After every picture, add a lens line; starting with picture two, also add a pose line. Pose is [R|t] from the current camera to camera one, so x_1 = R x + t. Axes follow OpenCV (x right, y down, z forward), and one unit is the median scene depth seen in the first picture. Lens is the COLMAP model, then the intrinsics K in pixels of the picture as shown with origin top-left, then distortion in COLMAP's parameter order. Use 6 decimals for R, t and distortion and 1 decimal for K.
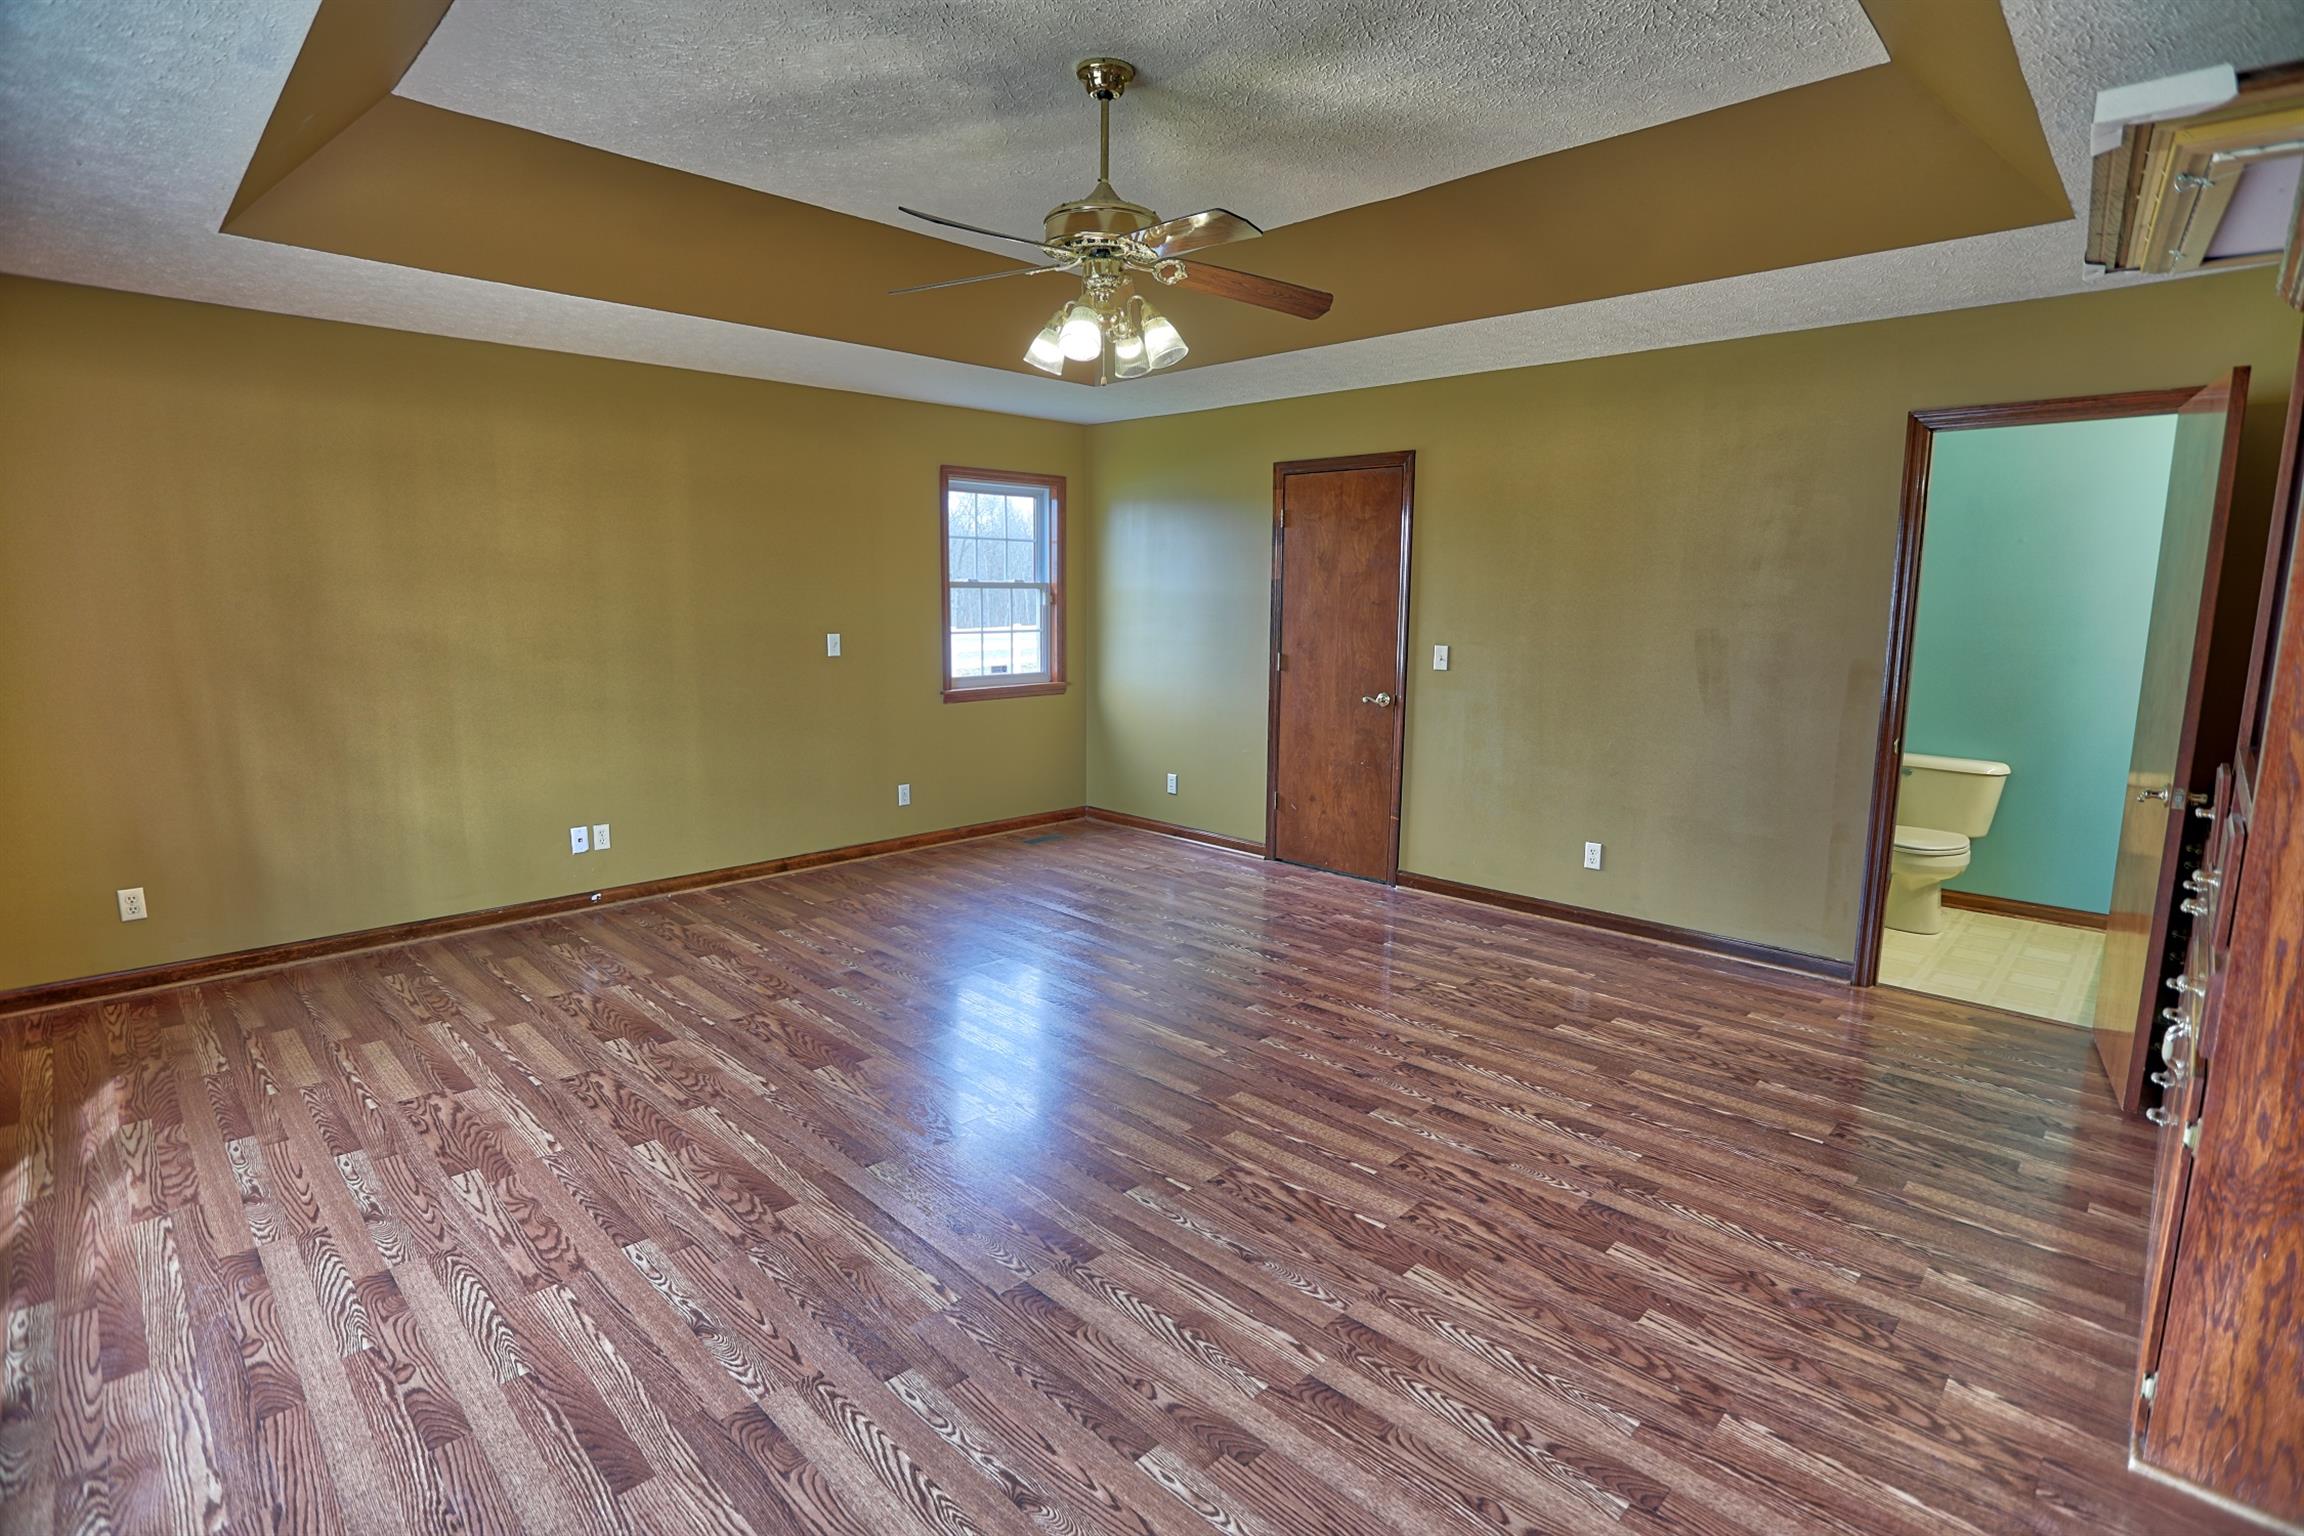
lens RADIAL K [[1111.5, 0, 1155.0], [0, 1111.5, 772.0], [0, 0, 1]] dist [-0.073511, 0.032061]
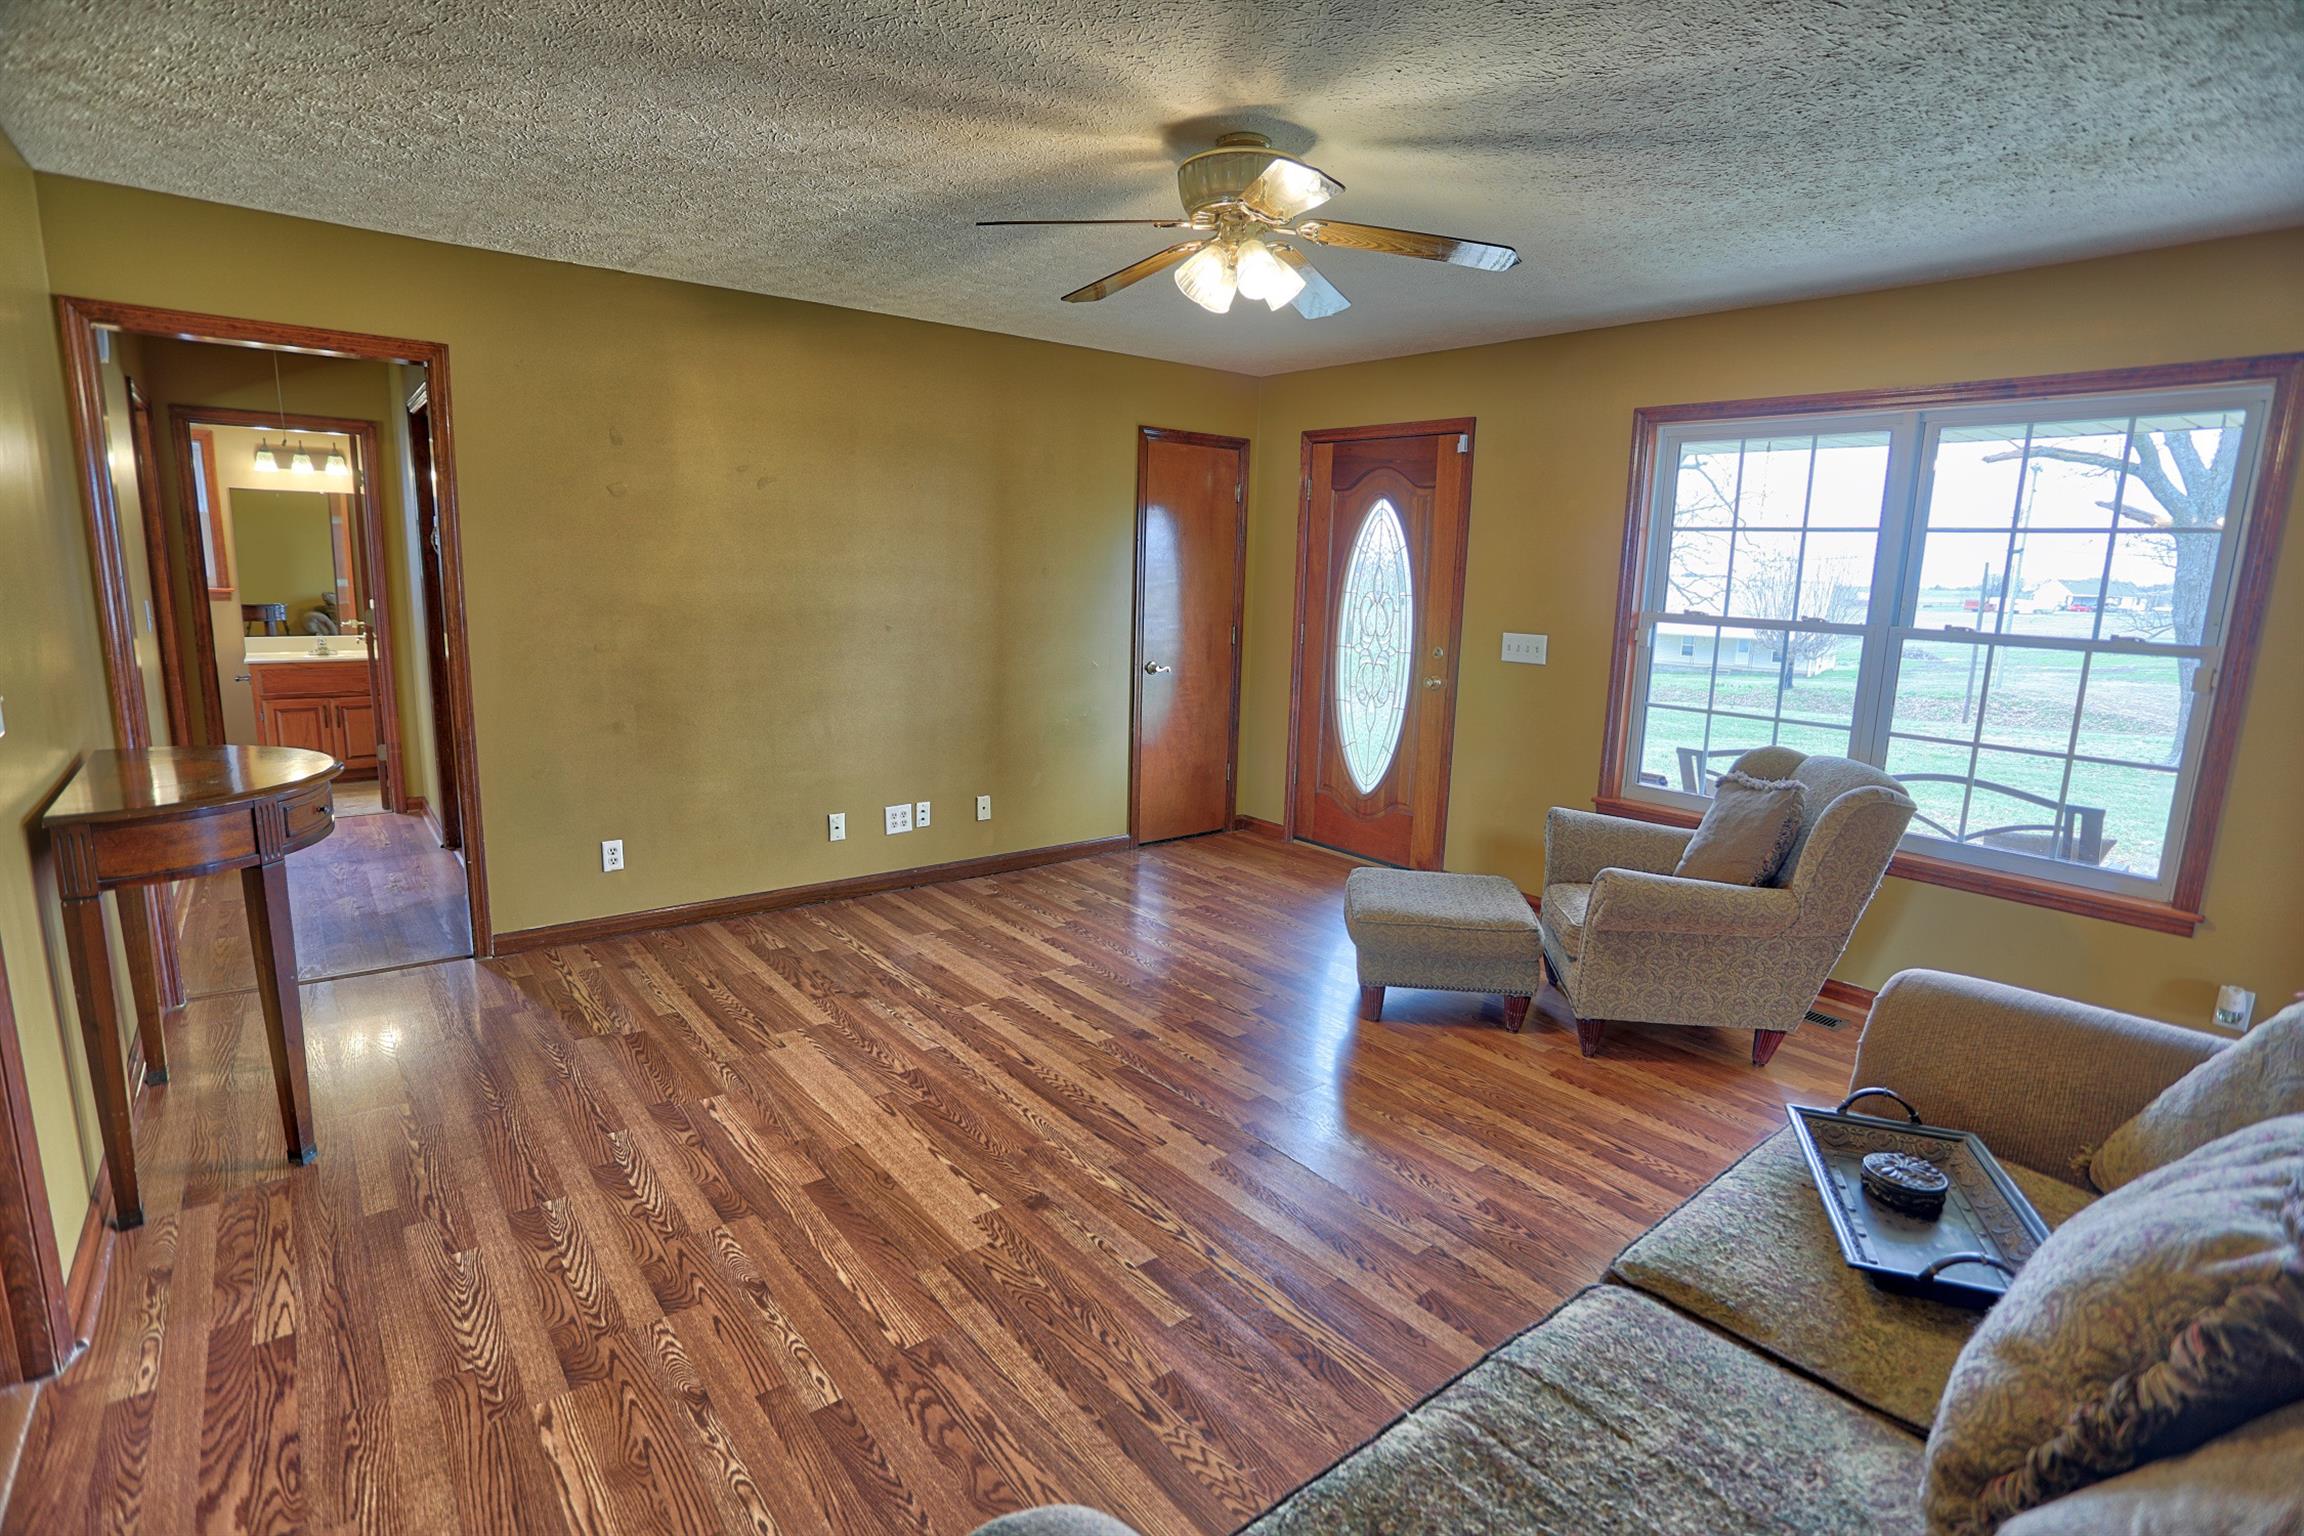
lens RADIAL K [[1111.5, 0, 1155.0], [0, 1111.5, 772.0], [0, 0, 1]] dist [-0.073511, 0.032061]
pose [[-0.992503, -0.058216, 0.107467, -0.688430], [-0.018764, 0.941430, 0.336685, -0.244077], [-0.120773, 0.332144, -0.935465, 1.381086]]
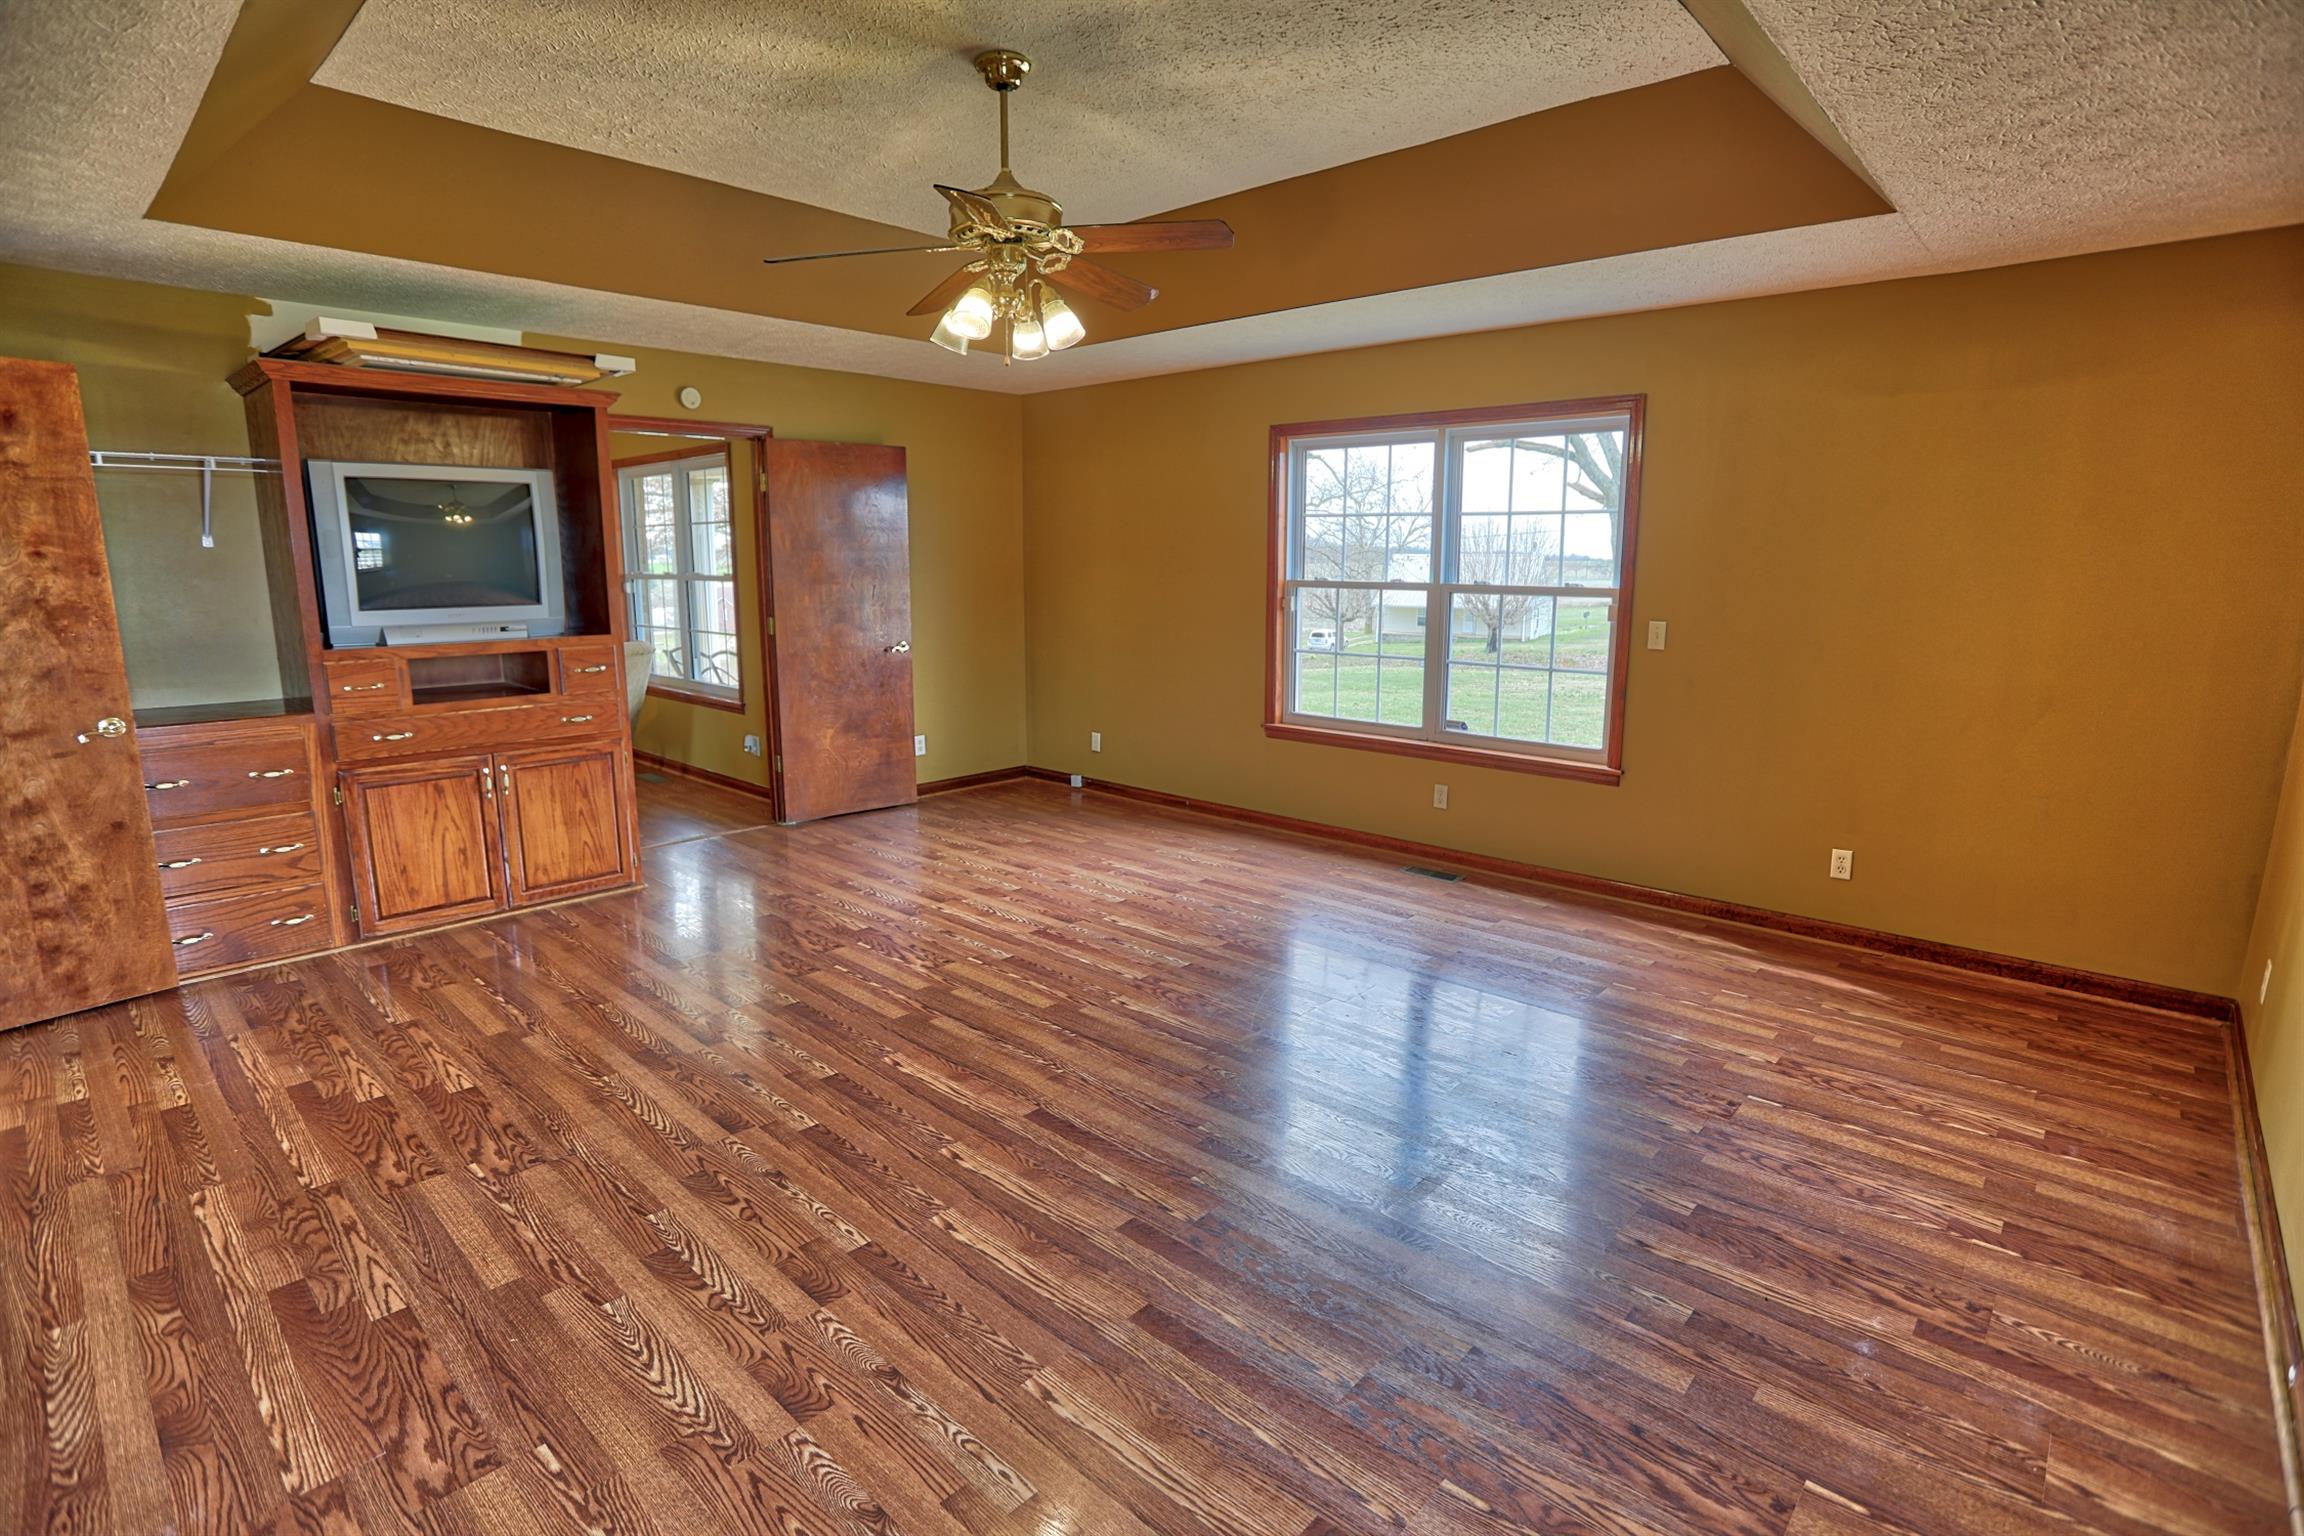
lens RADIAL K [[1111.5, 0, 1155.0], [0, 1111.5, 772.0], [0, 0, 1]] dist [-0.073511, 0.032061]
pose [[-0.999498, -0.005642, -0.031178, -0.172379], [-0.016071, 0.938322, 0.345388, -0.382541], [0.027306, 0.345716, -0.937942, 2.308456]]
